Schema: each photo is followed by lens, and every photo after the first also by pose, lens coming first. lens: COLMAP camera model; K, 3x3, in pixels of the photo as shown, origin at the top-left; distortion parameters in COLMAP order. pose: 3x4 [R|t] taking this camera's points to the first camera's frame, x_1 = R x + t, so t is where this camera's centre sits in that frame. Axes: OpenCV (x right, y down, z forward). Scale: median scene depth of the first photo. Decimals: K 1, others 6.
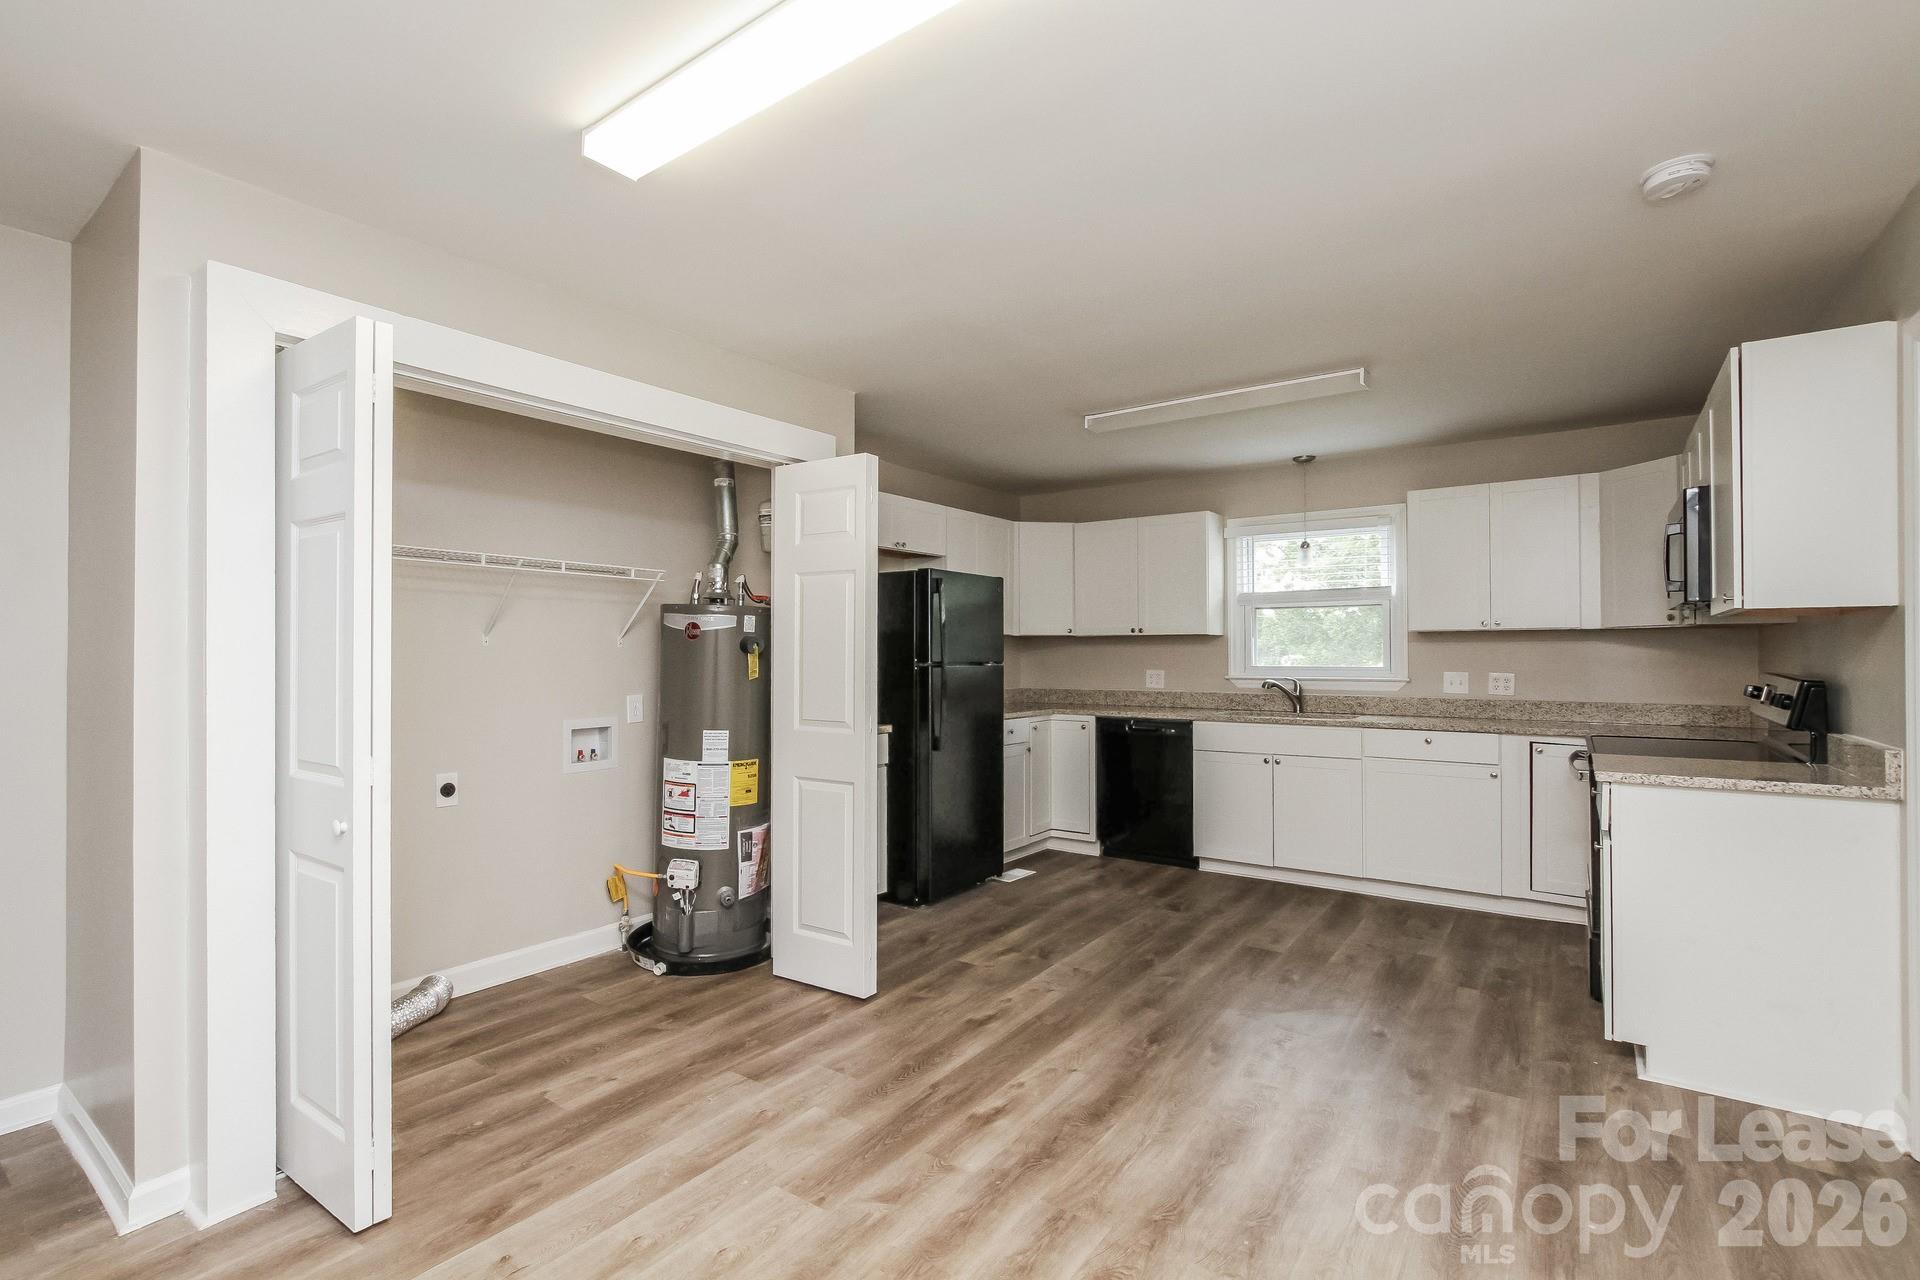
lens RADIAL K [[872.9, 0, 949.1], [0, 872.9, 648.7], [0, 0, 1]] dist [-0.012197, -0.000138]
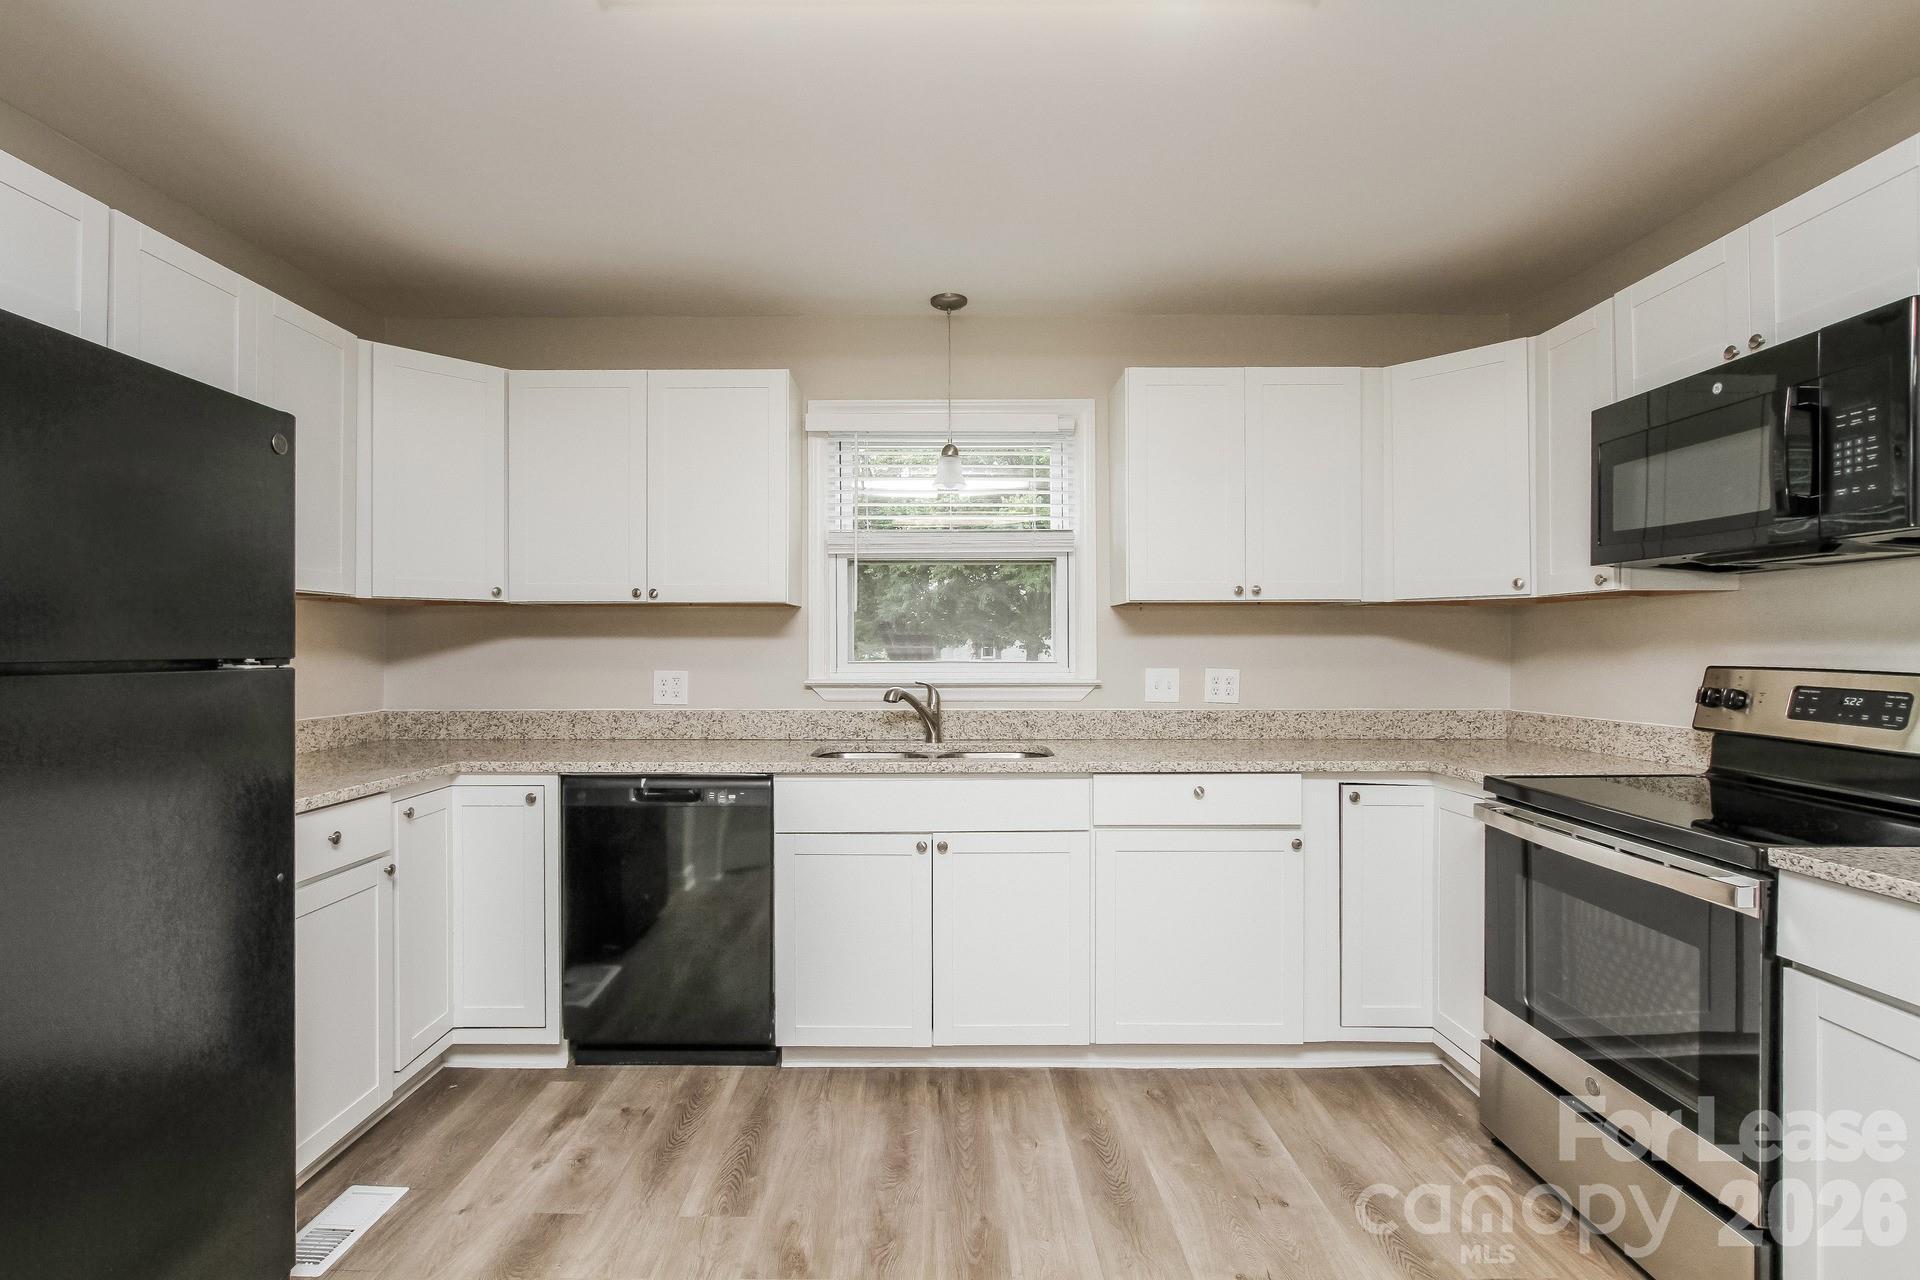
lens RADIAL K [[872.9, 0, 927.6], [0, 872.9, 648.9], [0, 0, 1]] dist [-0.012197, -0.000138]
pose [[0.821379, -0.000695, 0.570382, 0.073613], [-0.003354, 0.999976, 0.006049, 0.009019], [-0.570373, -0.006881, 0.821357, 0.577267]]
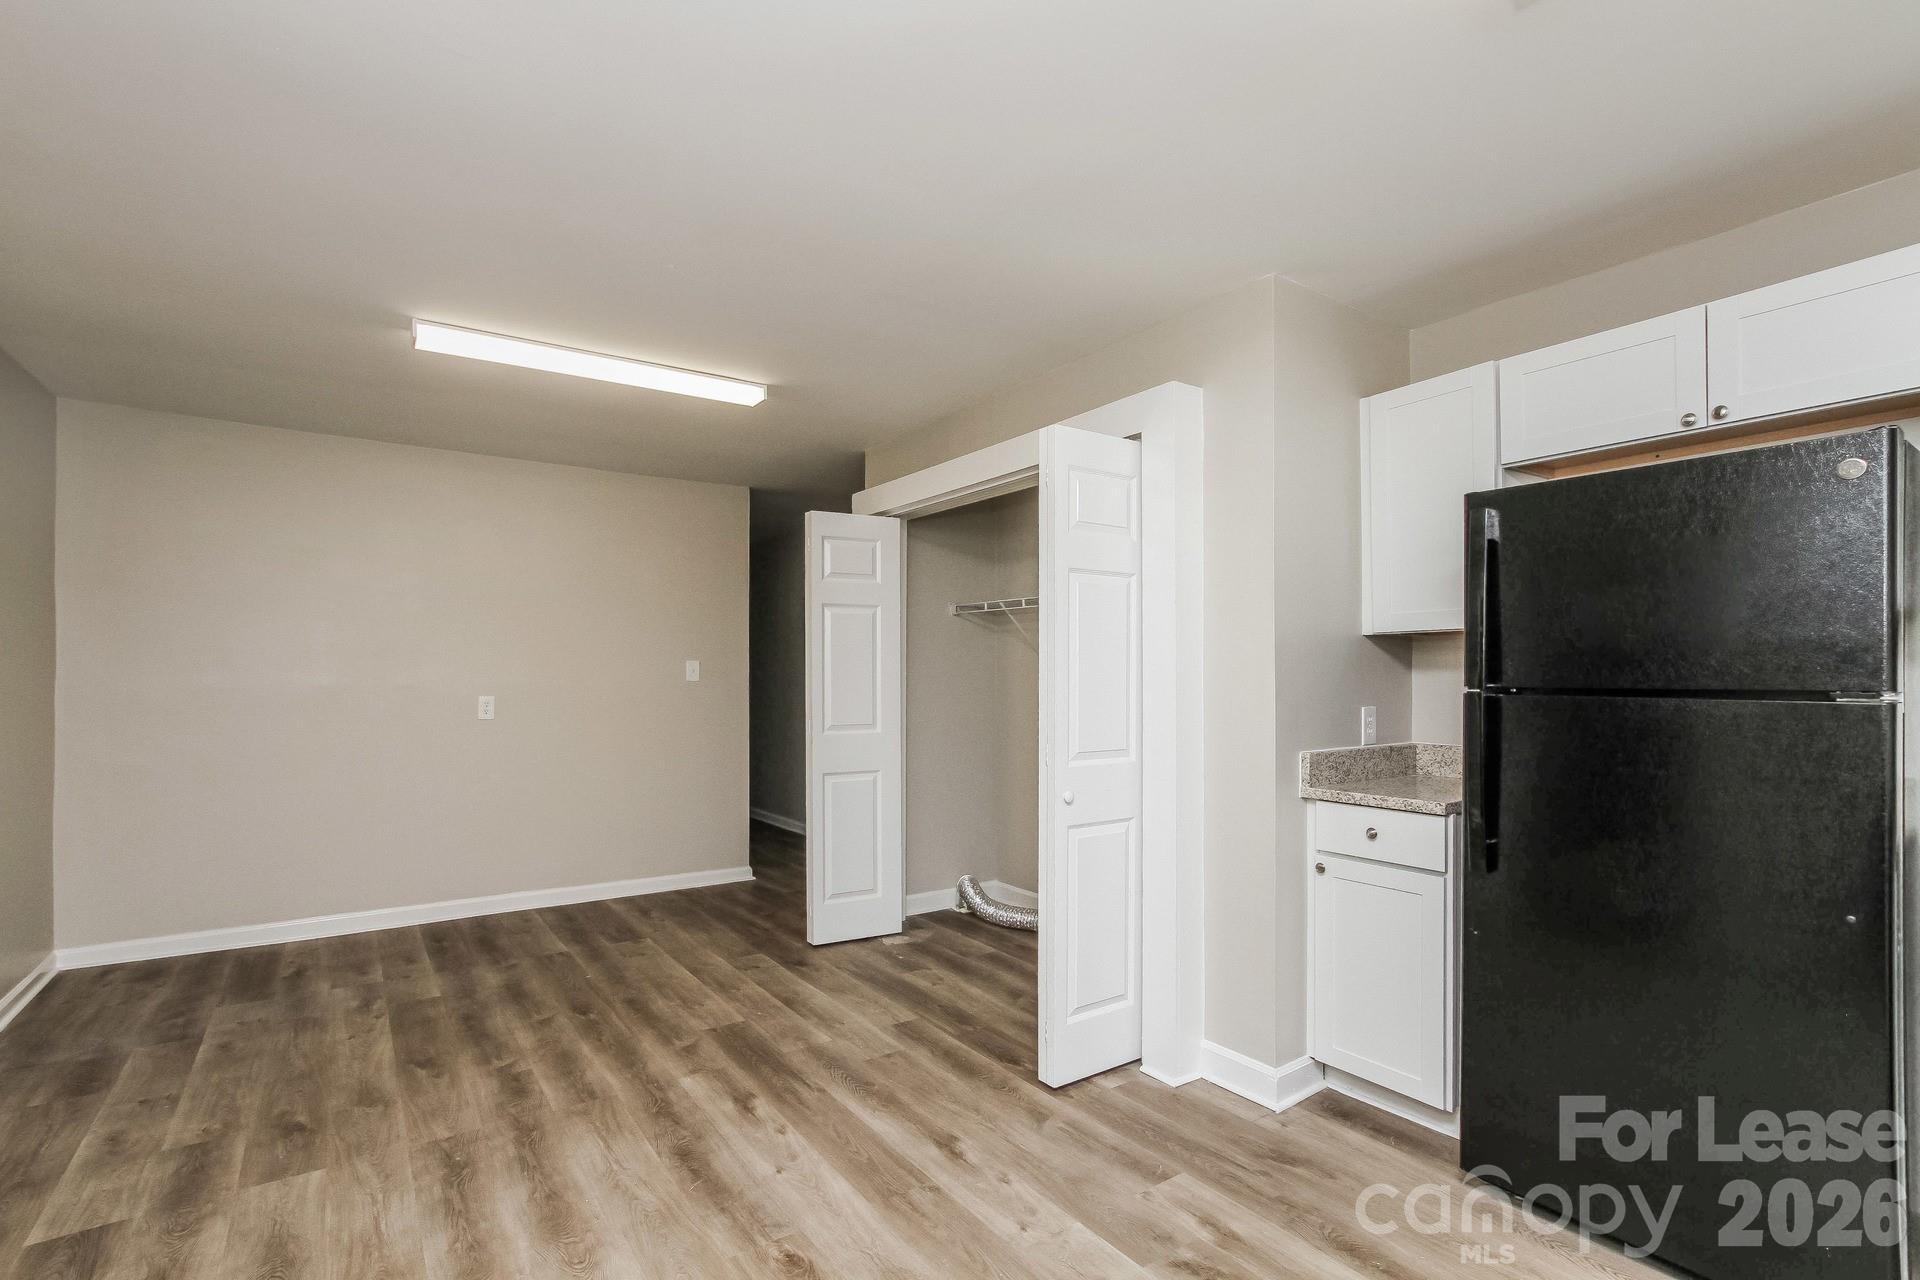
lens RADIAL K [[872.9, 0, 912.3], [0, 872.9, 670.7], [0, 0, 1]] dist [-0.012197, -0.000138]
pose [[-0.359601, -0.010333, -0.933049, 0.628005], [0.002388, 0.999925, -0.011994, 0.016637], [0.933103, -0.006541, -0.359550, 1.024128]]
